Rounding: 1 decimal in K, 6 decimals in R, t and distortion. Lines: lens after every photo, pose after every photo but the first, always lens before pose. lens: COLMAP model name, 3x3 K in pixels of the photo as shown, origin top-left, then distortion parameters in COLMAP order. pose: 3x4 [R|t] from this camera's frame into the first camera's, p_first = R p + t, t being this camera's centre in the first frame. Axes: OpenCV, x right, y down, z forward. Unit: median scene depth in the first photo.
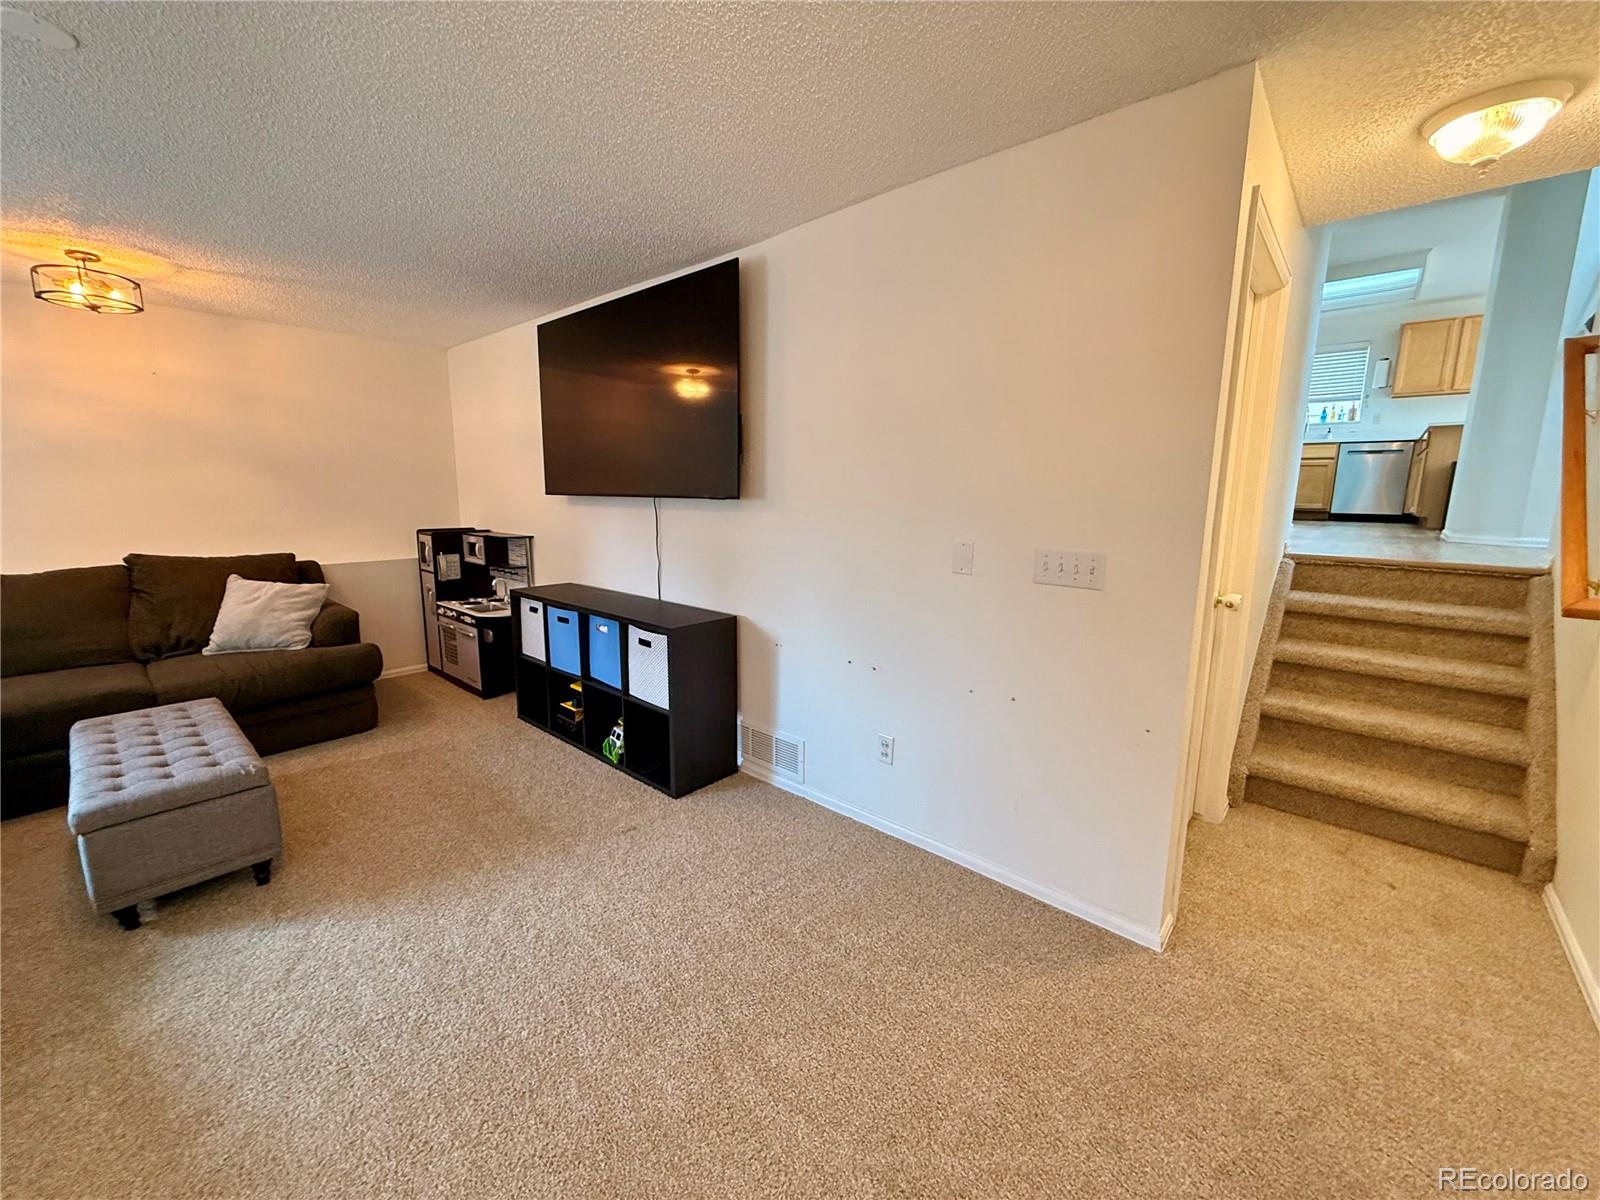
lens RADIAL K [[639.7, 0, 799.4], [0, 639.7, 597.2], [0, 0, 1]] dist [0.000158, 0.000837]
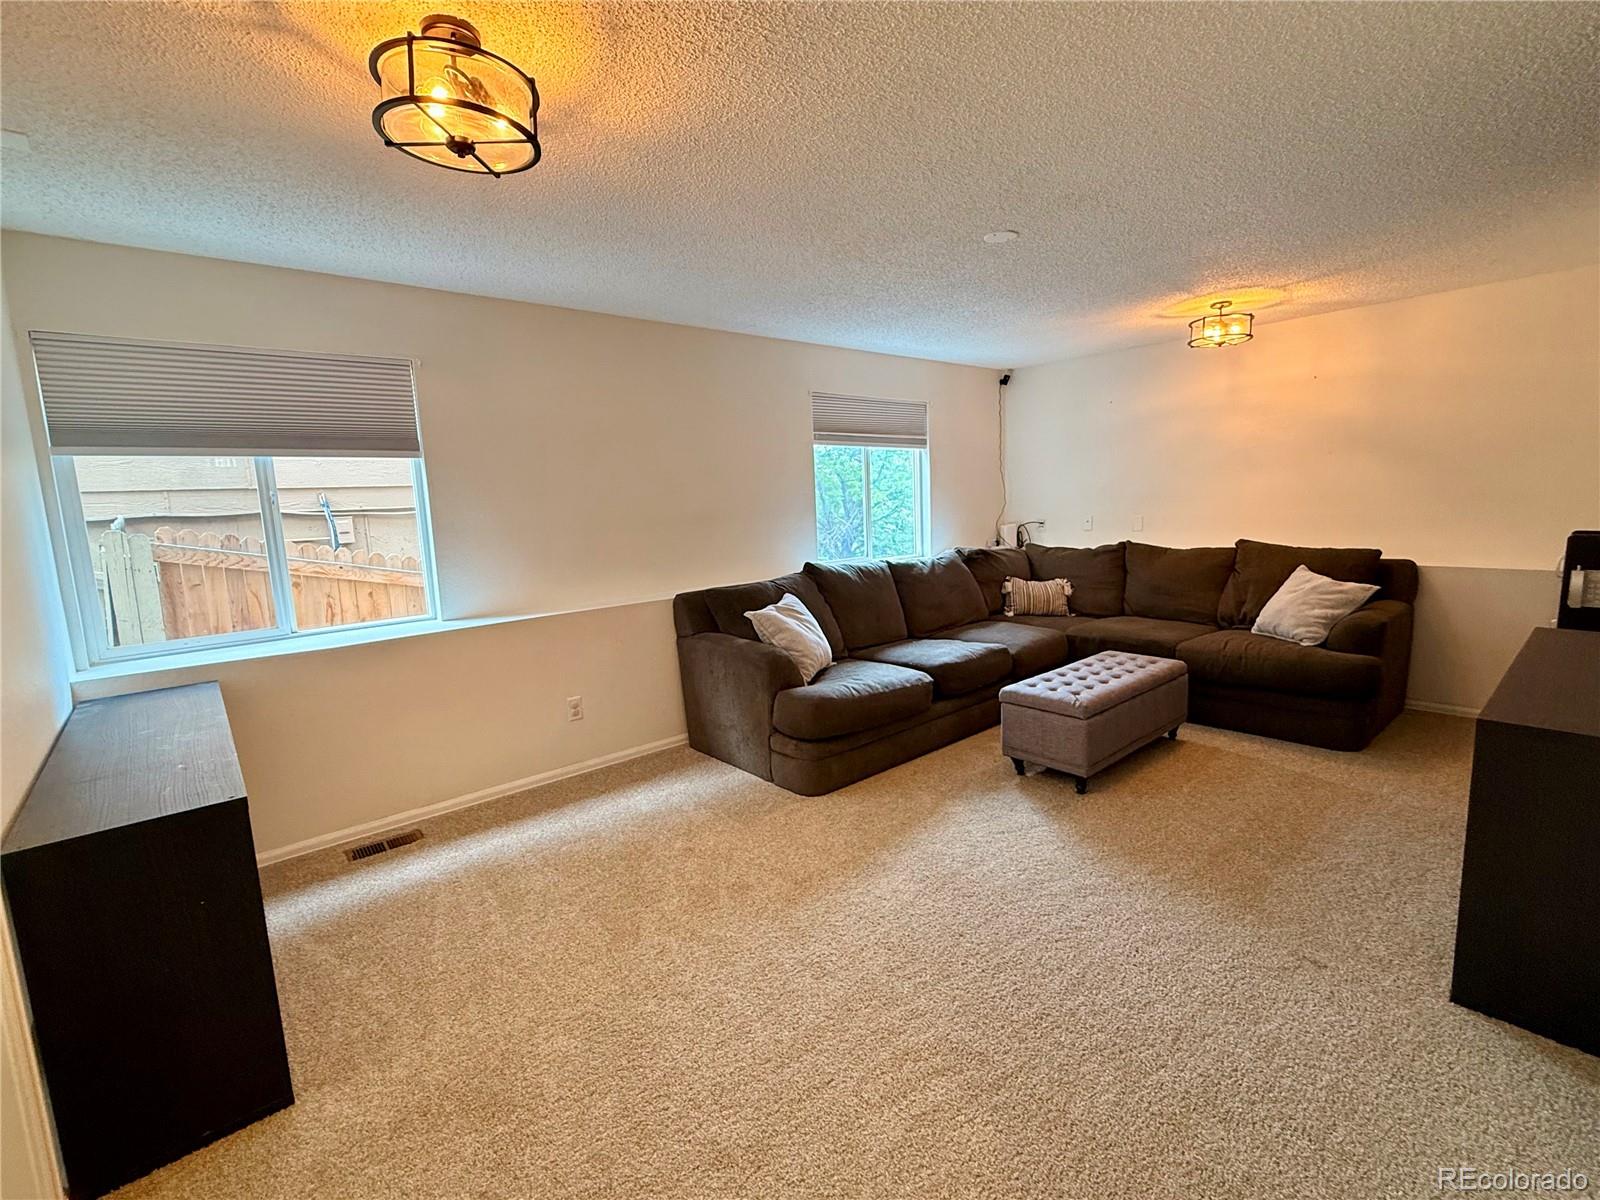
lens RADIAL K [[723.1, 0, 795.1], [0, 723.1, 596.5], [0, 0, 1]] dist [-0.003267, 0.000615]
pose [[-0.130929, 0.137642, -0.981790, 0.444032], [-0.128956, 0.979537, 0.154523, -0.069920], [0.982969, 0.146840, -0.110500, 0.375258]]
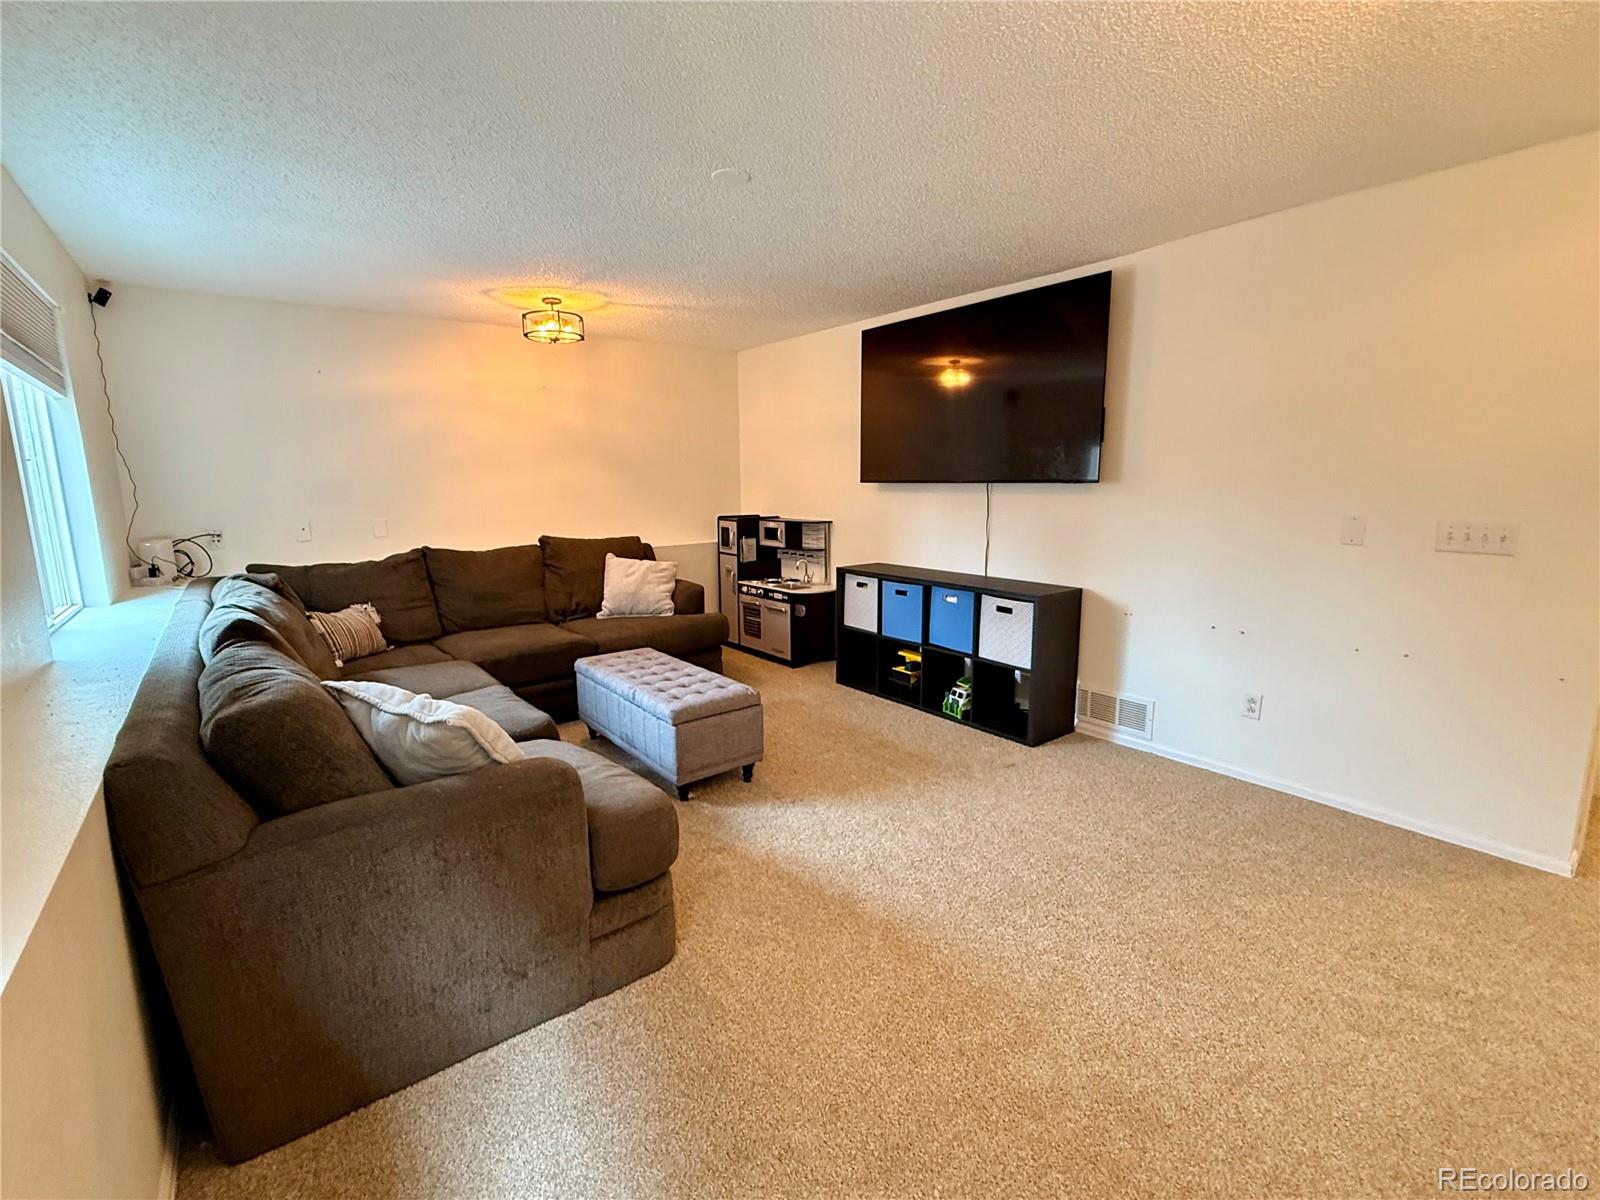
lens RADIAL K [[723.1, 0, 795.5], [0, 723.1, 599.2], [0, 0, 1]] dist [-0.003267, 0.000615]
pose [[0.982760, 0.014132, -0.184346, -0.335992], [-0.014467, 0.999895, -0.000473, 0.052969], [0.184320, 0.003131, 0.982861, -0.305087]]
